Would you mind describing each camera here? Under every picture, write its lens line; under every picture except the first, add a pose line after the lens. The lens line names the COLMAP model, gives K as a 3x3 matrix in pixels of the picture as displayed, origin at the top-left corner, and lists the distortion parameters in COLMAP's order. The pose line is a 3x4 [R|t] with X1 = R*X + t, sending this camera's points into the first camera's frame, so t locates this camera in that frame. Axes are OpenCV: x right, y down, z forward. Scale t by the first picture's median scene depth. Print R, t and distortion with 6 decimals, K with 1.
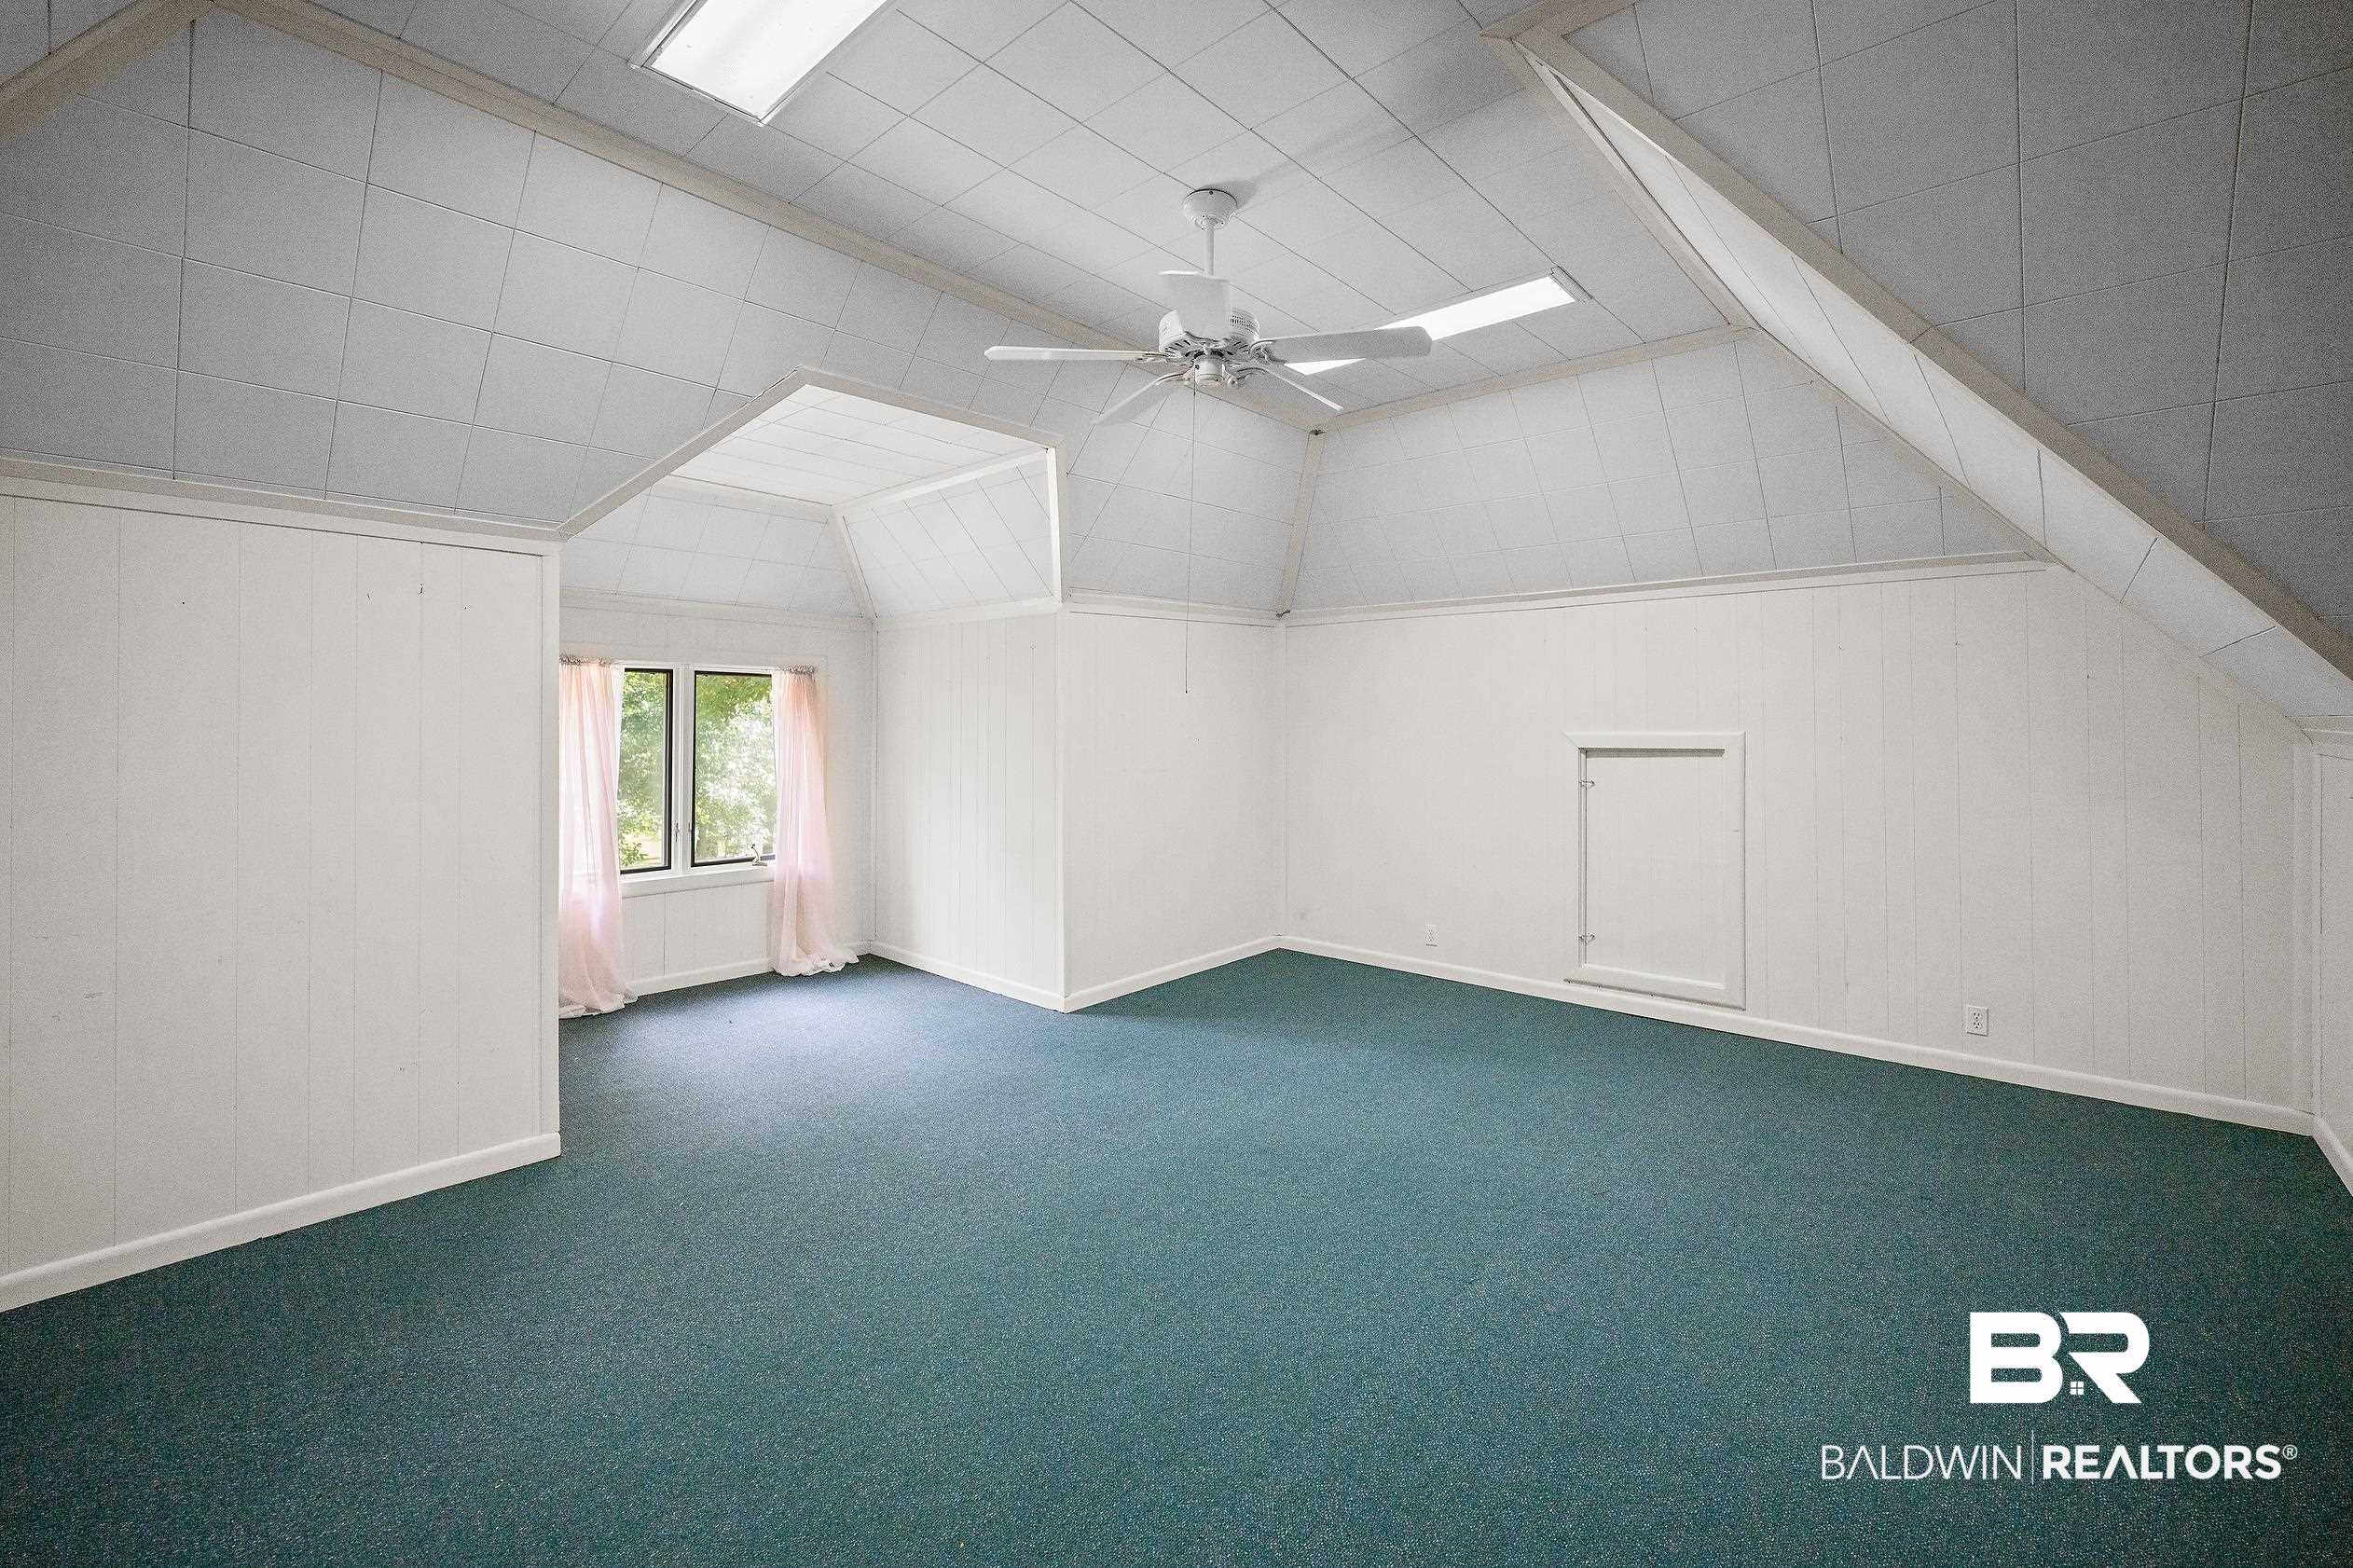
lens RADIAL K [[989.5, 0, 1230.2], [0, 989.5, 721.6], [0, 0, 1]] dist [-0.003420, -0.000491]
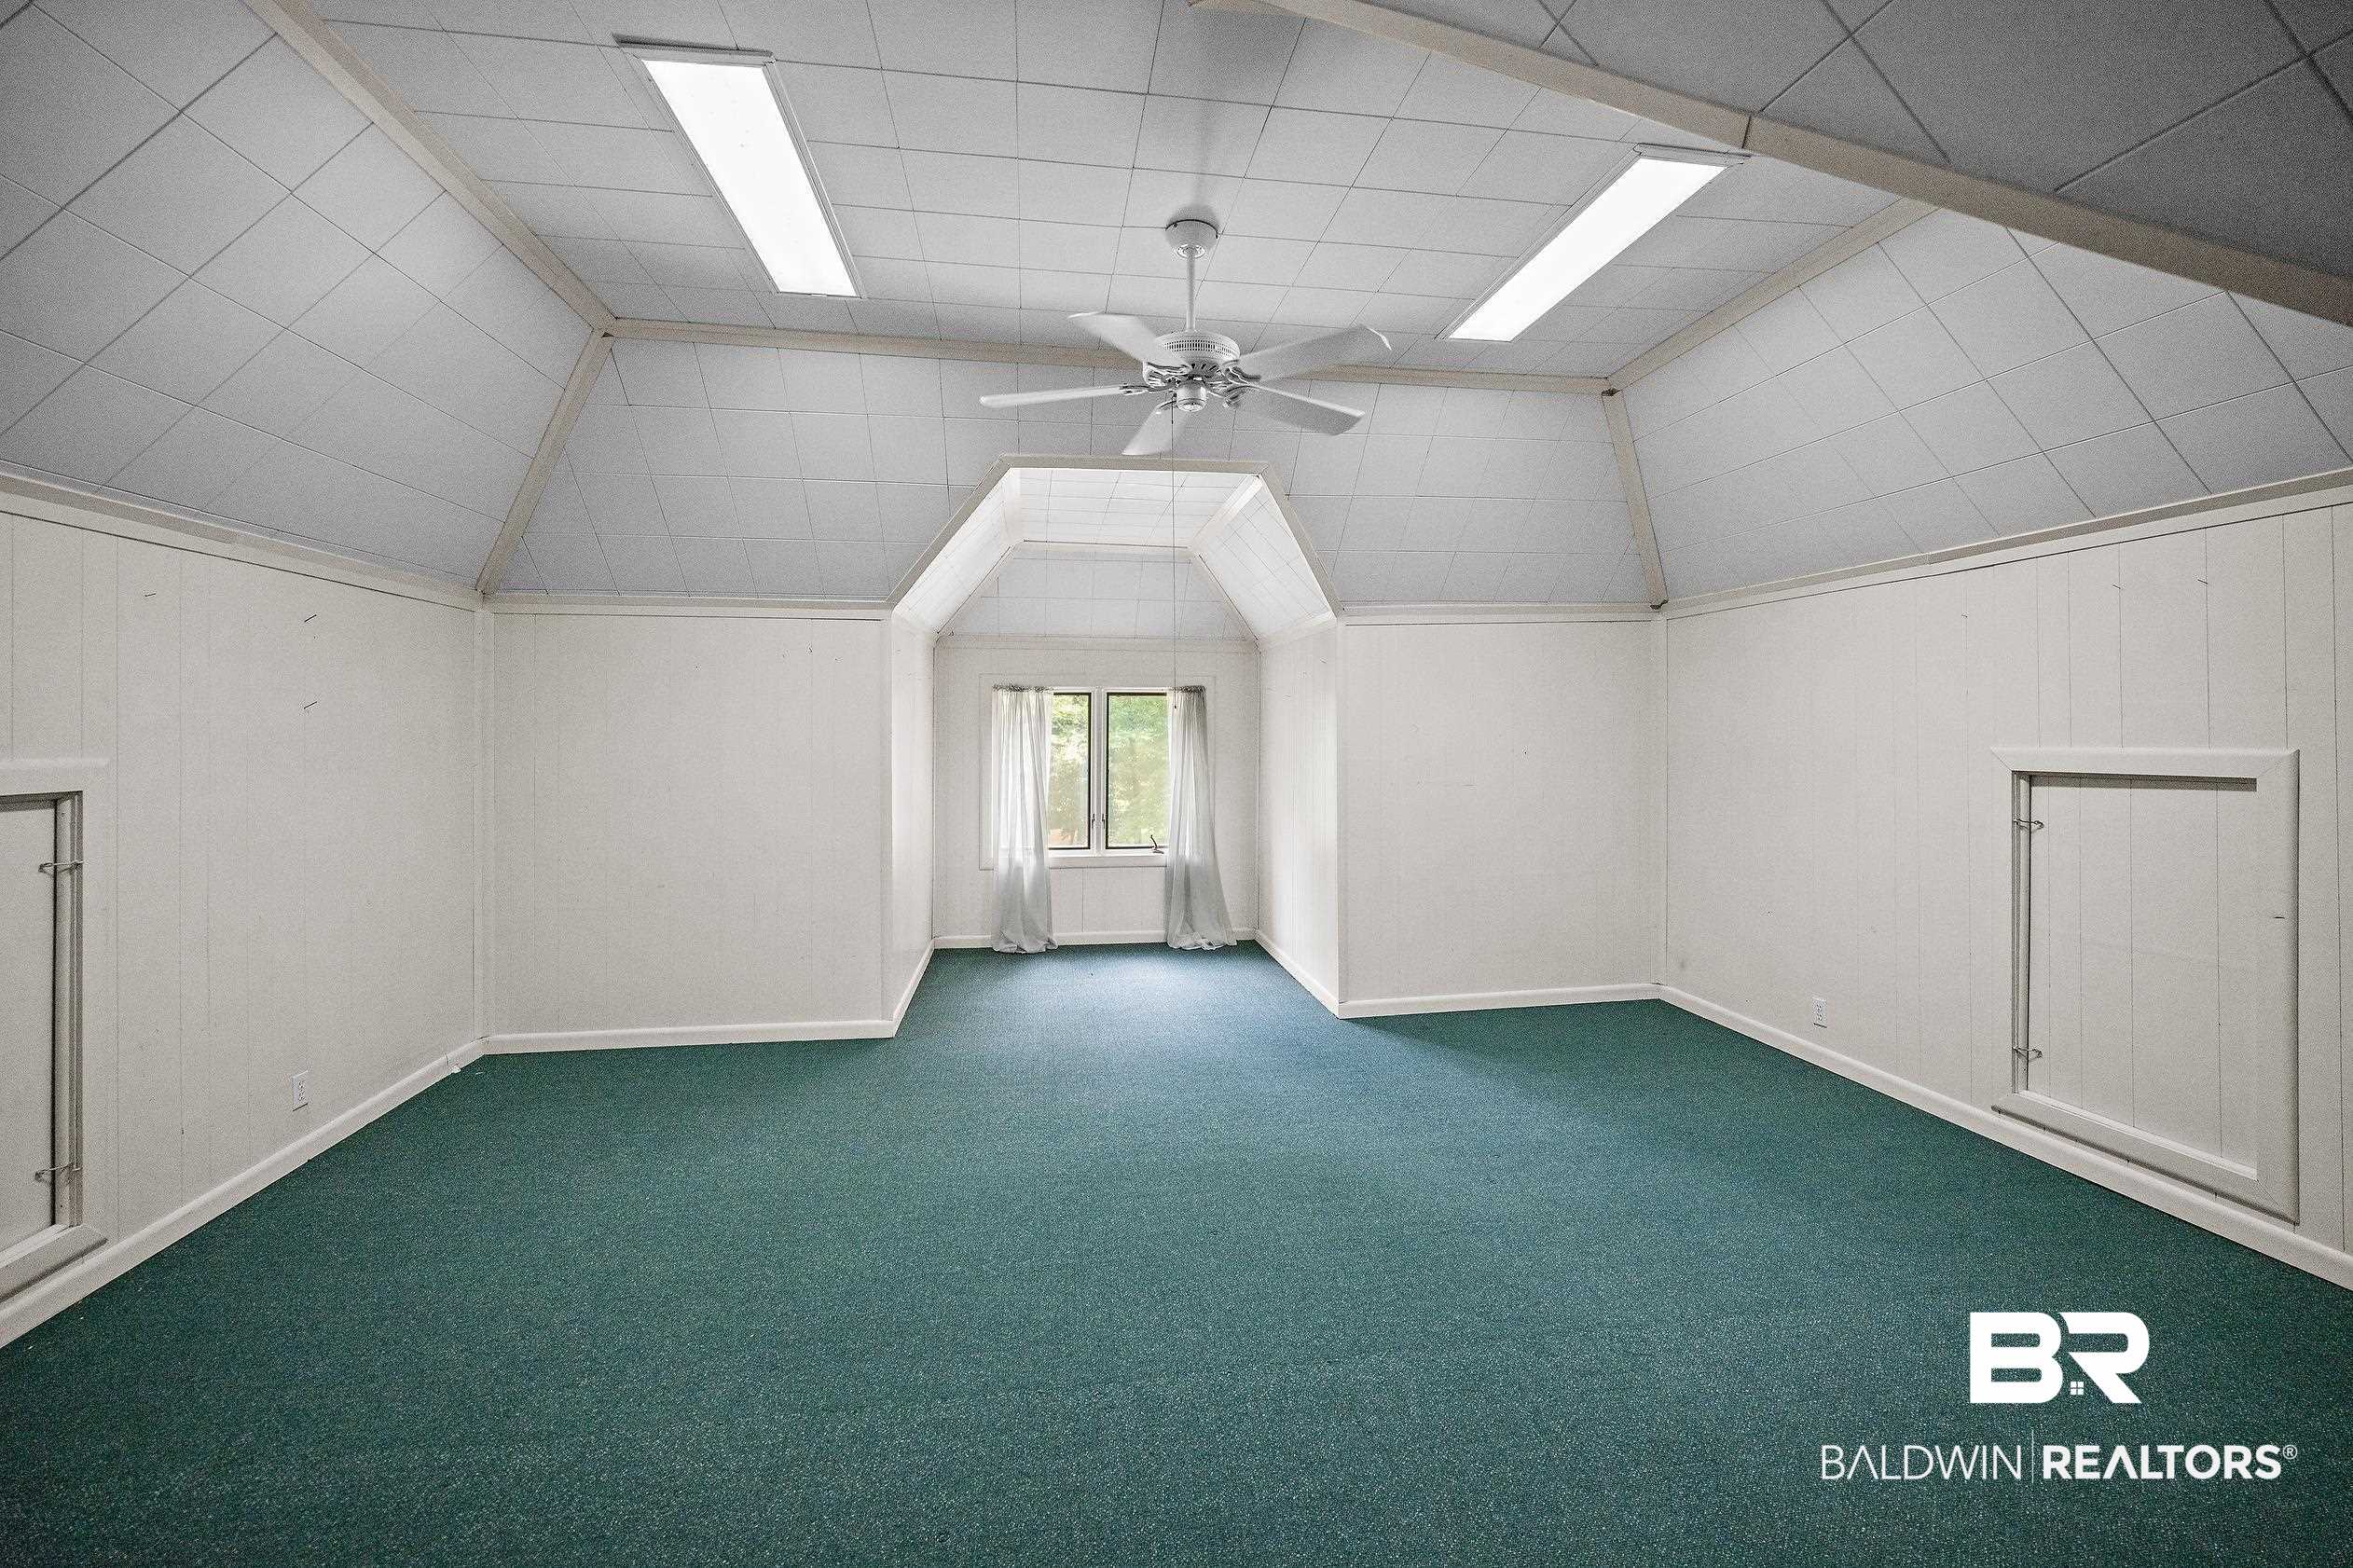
lens RADIAL K [[989.5, 0, 1200.5], [0, 989.5, 732.0], [0, 0, 1]] dist [-0.003420, -0.000491]
pose [[0.763003, -0.001543, -0.646393, 0.367269], [0.002373, 0.999997, 0.000414, -0.002078], [0.646391, -0.001849, 0.763004, 0.121518]]
